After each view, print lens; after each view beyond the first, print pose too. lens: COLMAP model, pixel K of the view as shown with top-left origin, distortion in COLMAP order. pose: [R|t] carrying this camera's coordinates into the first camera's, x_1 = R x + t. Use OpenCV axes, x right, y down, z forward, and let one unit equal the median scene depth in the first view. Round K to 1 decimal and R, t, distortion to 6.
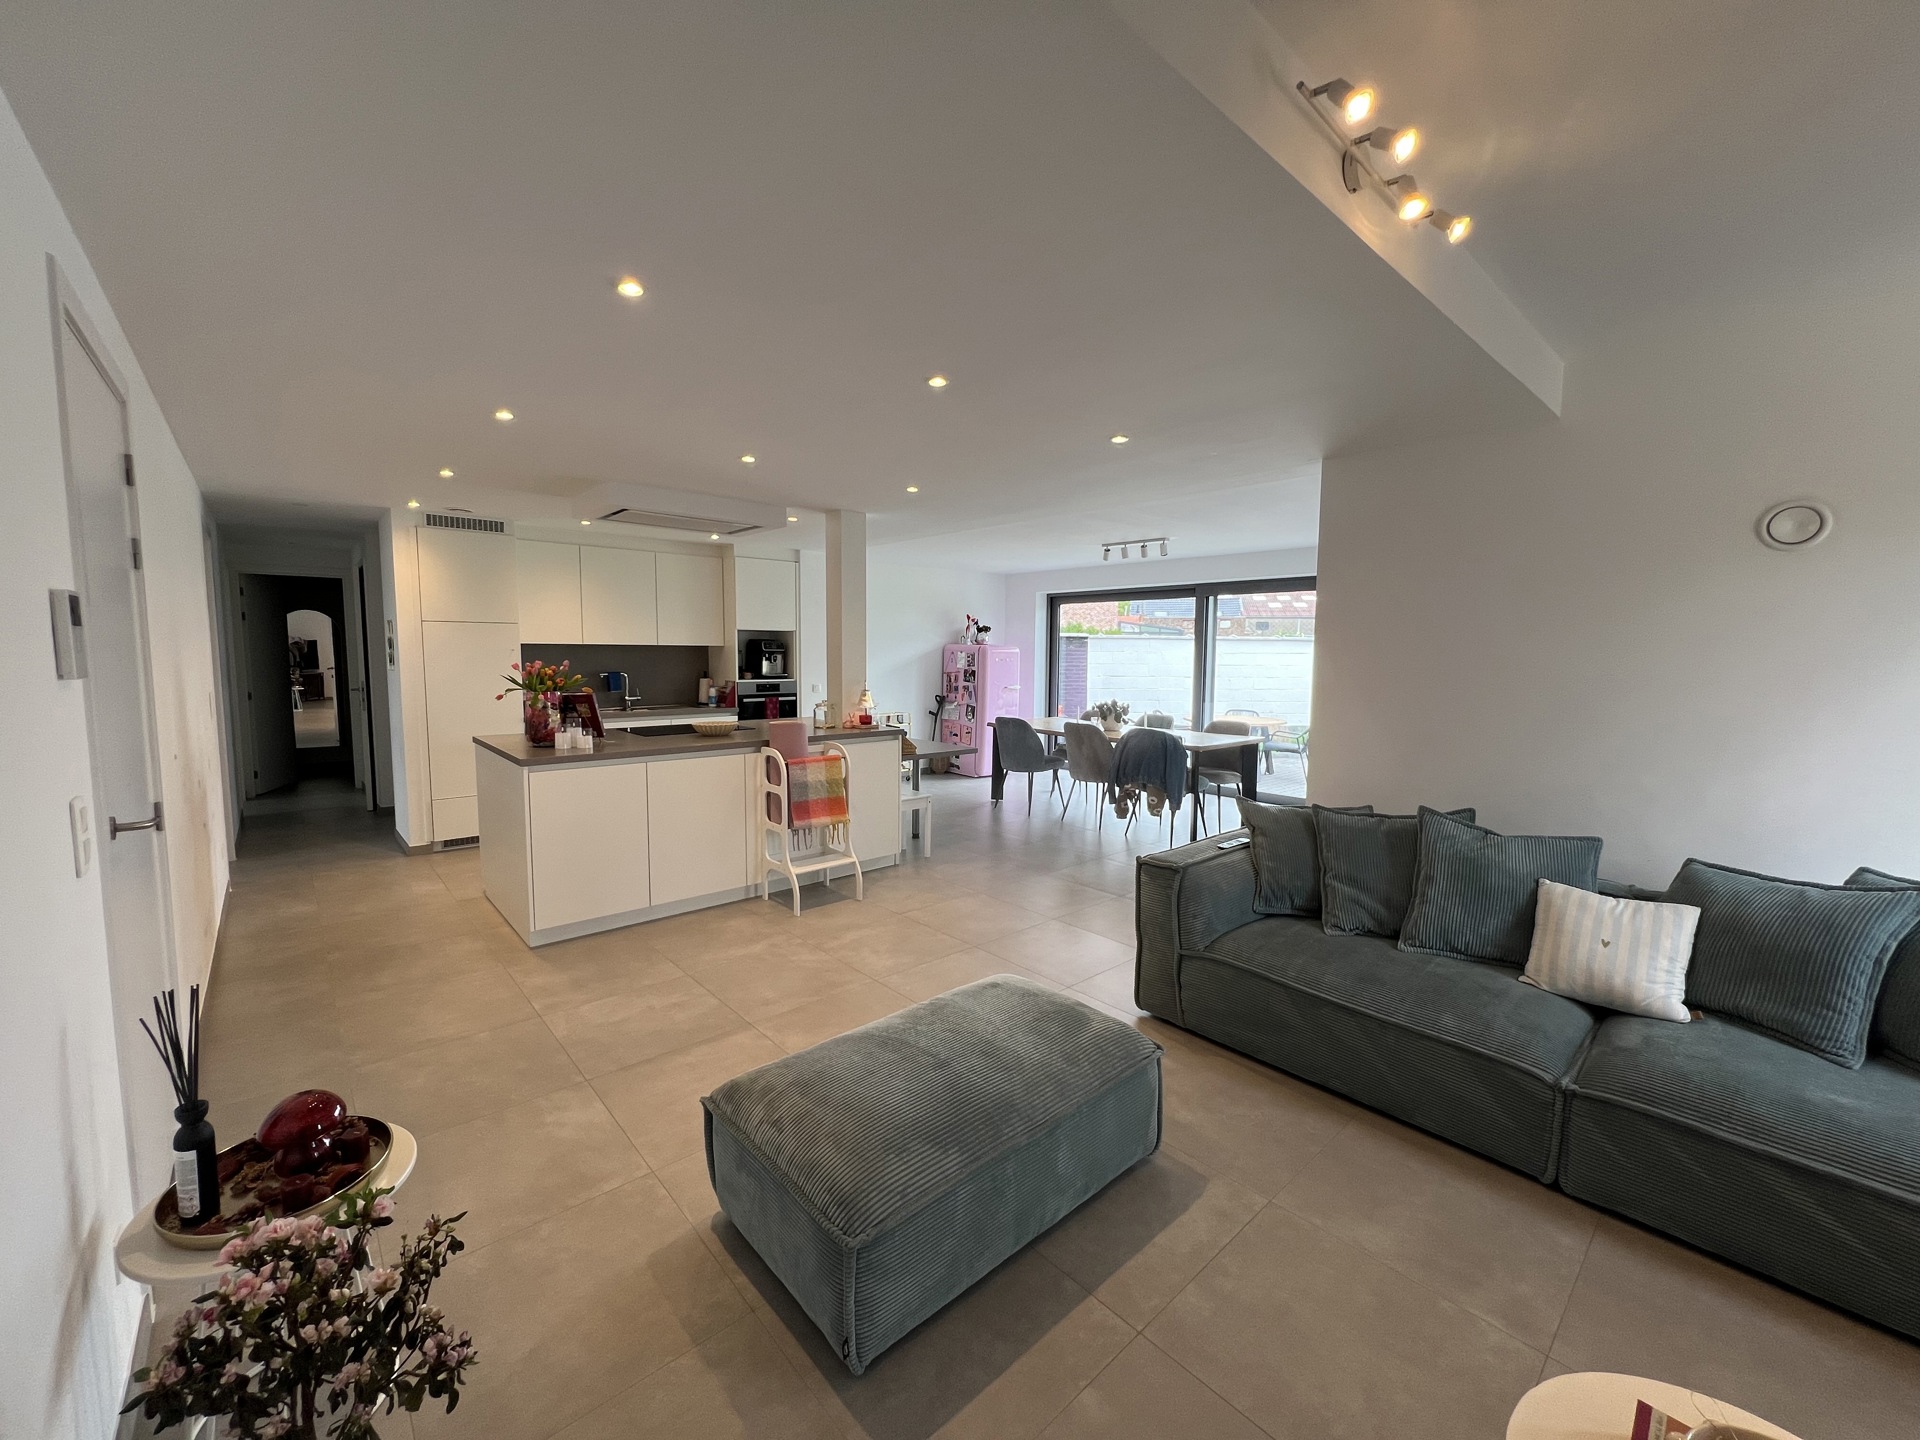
lens RADIAL K [[763.6, 0, 953.1], [0, 763.6, 717.2], [0, 0, 1]] dist [-0.001683, -0.000202]
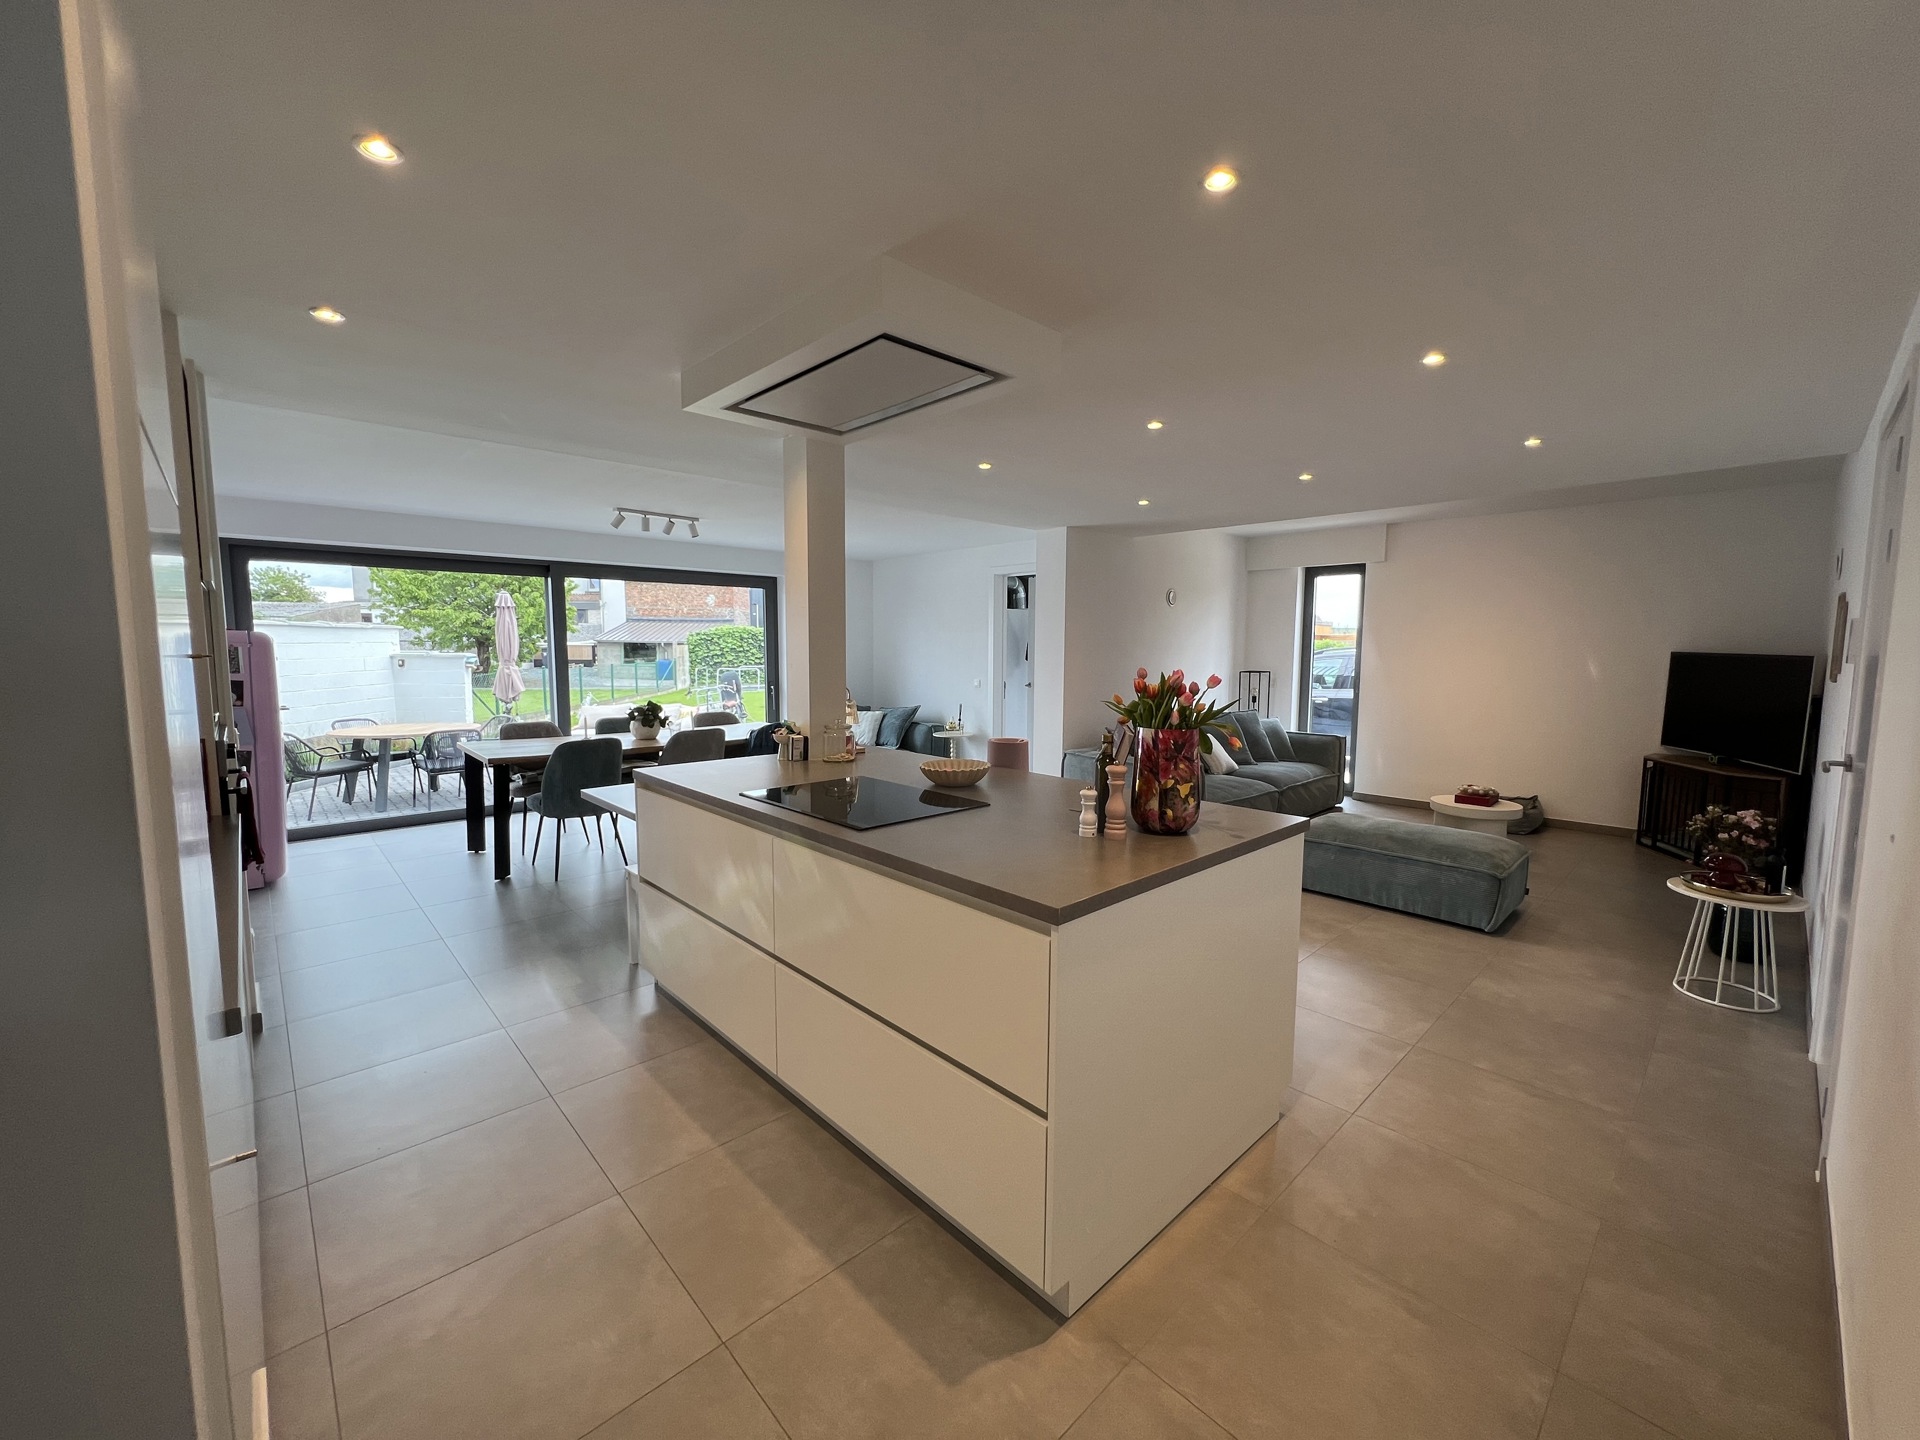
lens RADIAL K [[763.6, 0, 953.1], [0, 763.6, 717.2], [0, 0, 1]] dist [-0.001683, -0.000202]
pose [[-0.026864, -0.102739, 0.994346, -0.834154], [0.085194, 0.990850, 0.104680, -0.085448], [-0.996002, 0.087524, -0.017865, 0.914795]]
